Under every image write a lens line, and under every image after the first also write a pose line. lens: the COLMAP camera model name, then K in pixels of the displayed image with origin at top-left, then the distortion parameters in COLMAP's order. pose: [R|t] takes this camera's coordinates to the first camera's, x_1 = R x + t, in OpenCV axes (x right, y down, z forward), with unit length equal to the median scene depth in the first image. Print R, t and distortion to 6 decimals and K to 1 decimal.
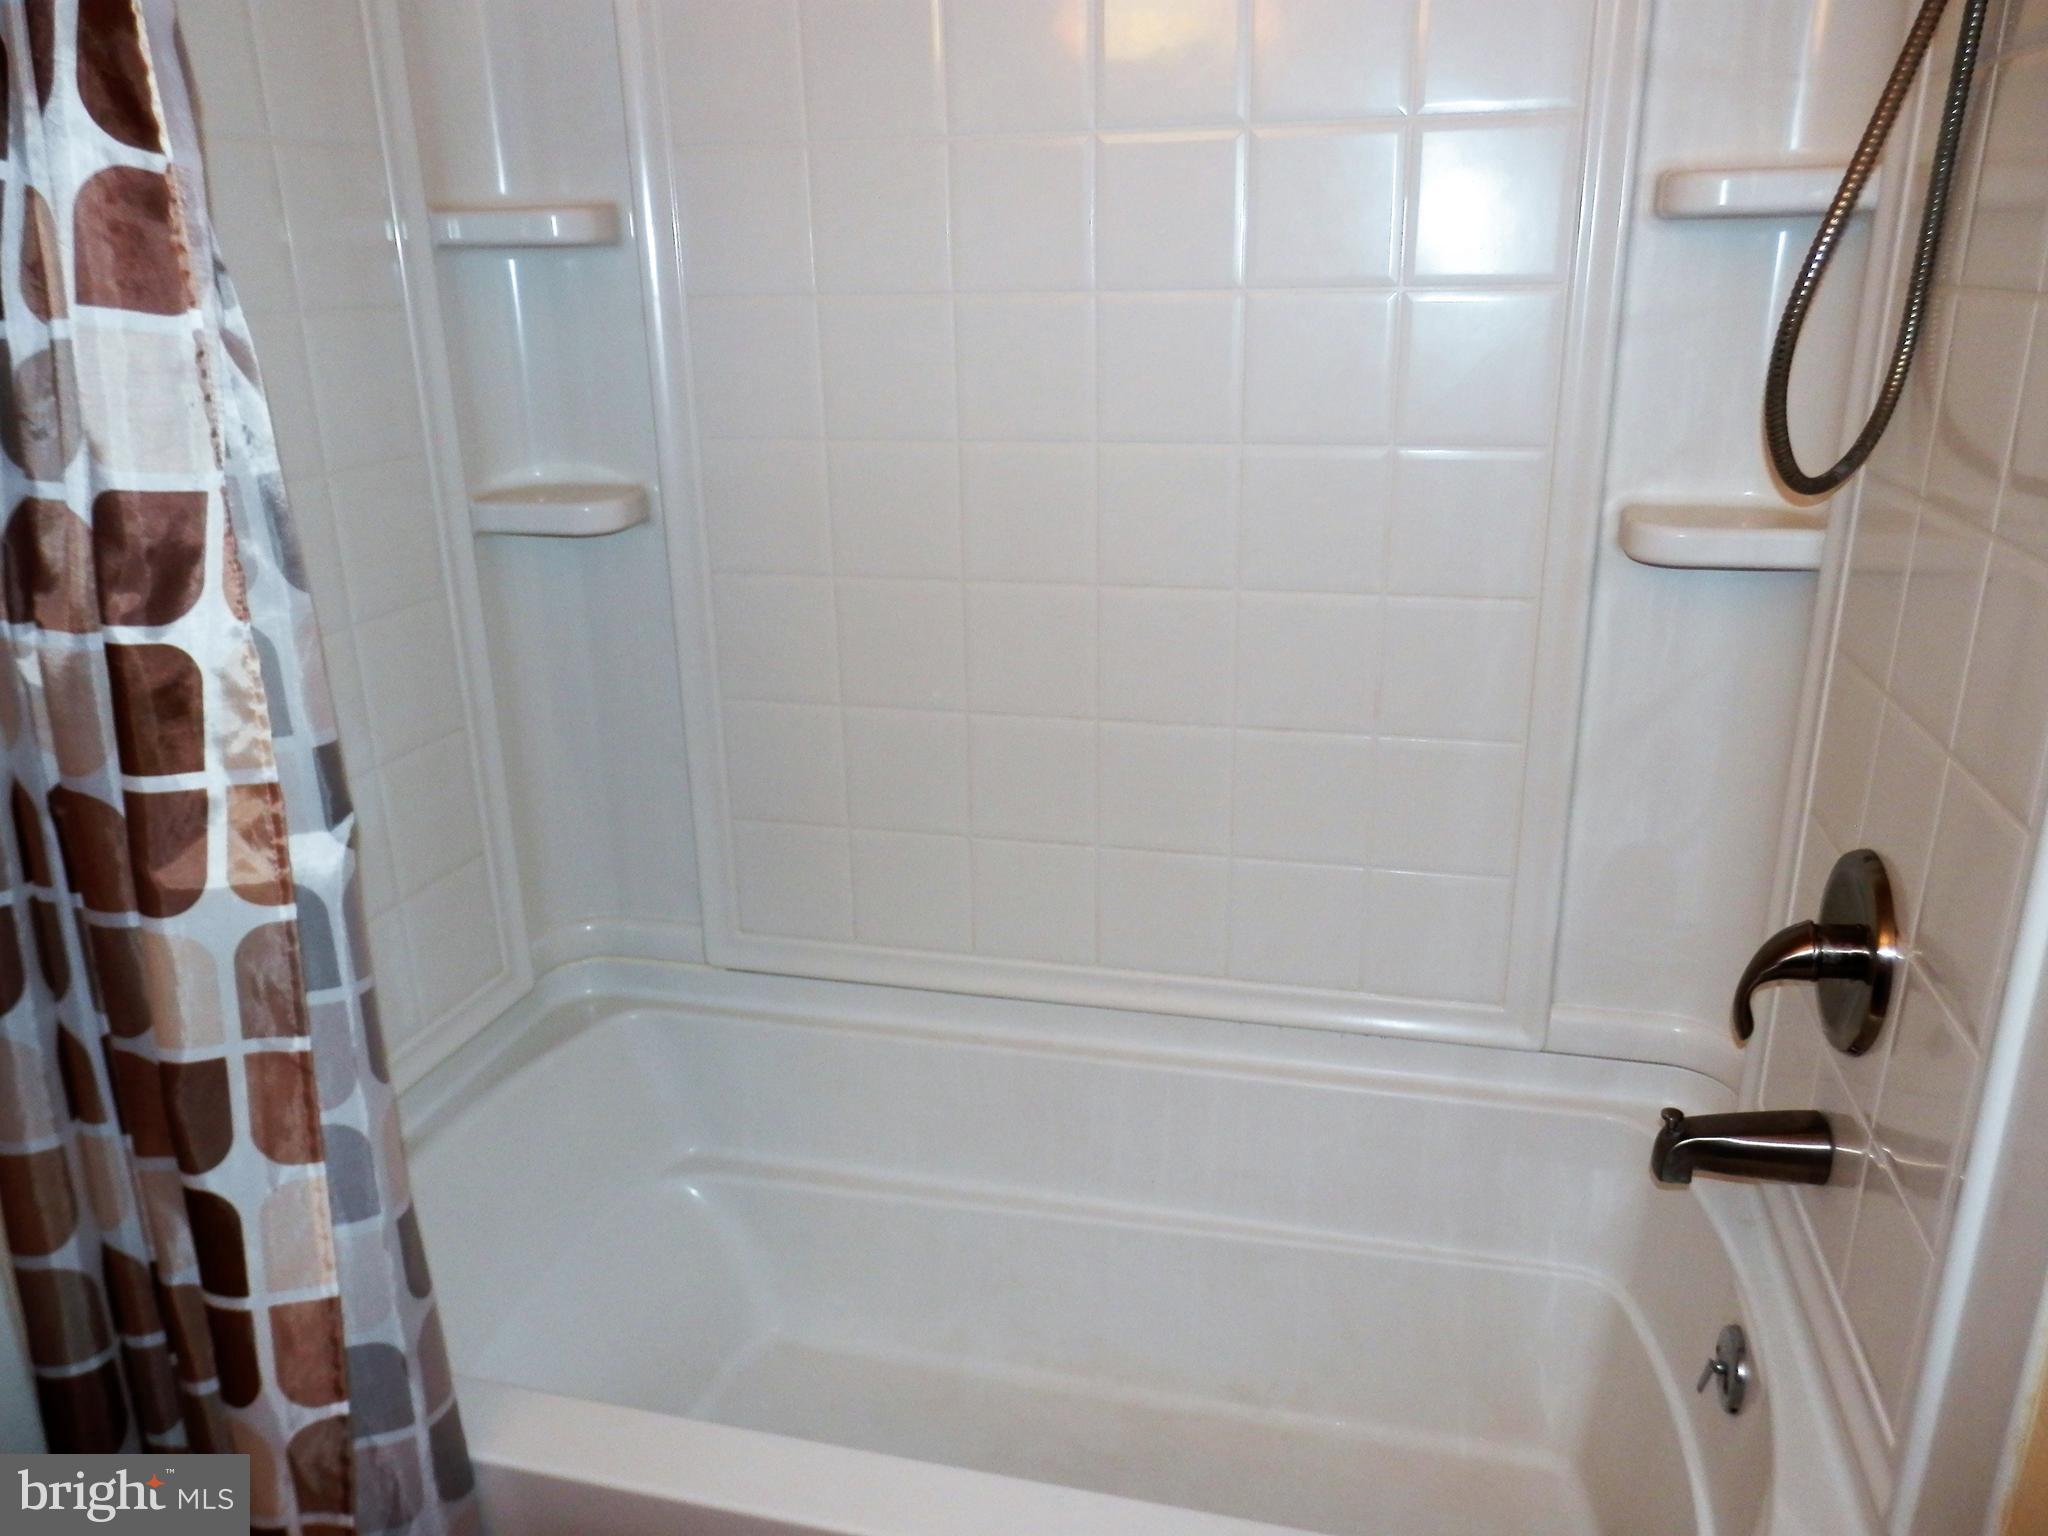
lens RADIAL K [[1520.5, 0, 1024.3], [0, 1520.5, 765.2], [0, 0, 1]] dist [0.001544, 0.004023]
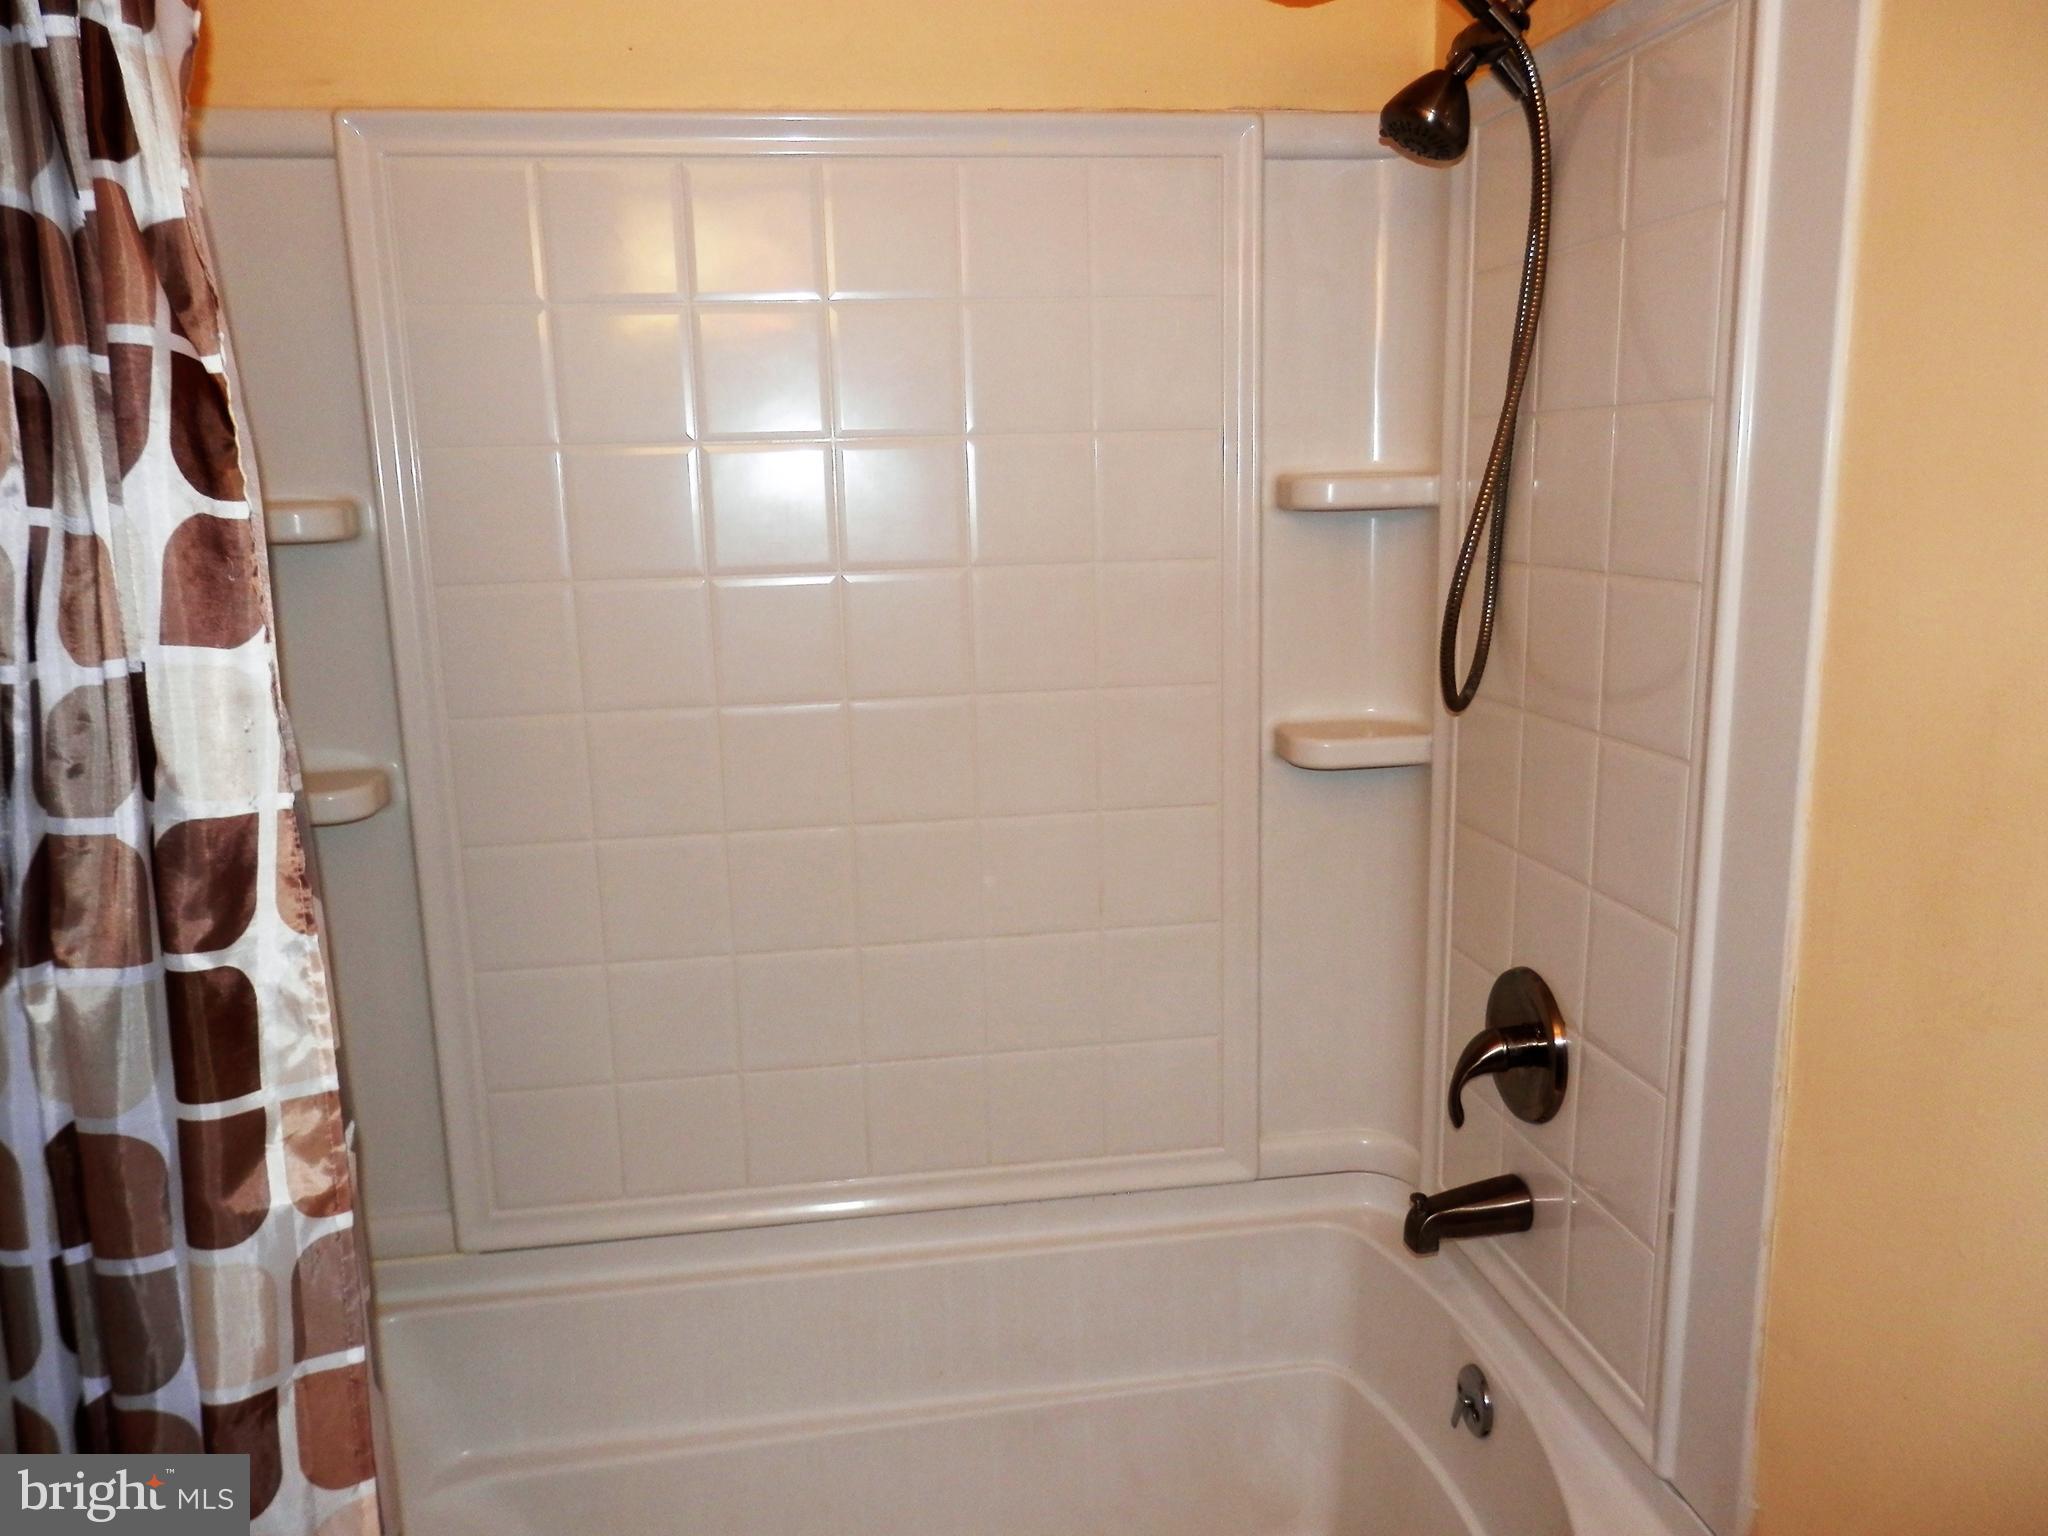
lens RADIAL K [[1520.5, 0, 1024.4], [0, 1520.5, 771.4], [0, 0, 1]] dist [0.001544, 0.004023]
pose [[0.923193, -0.077924, 0.376356, -0.343521], [0.130286, 0.984702, -0.115707, -0.016470], [-0.361582, 0.155854, 0.919222, -0.103104]]
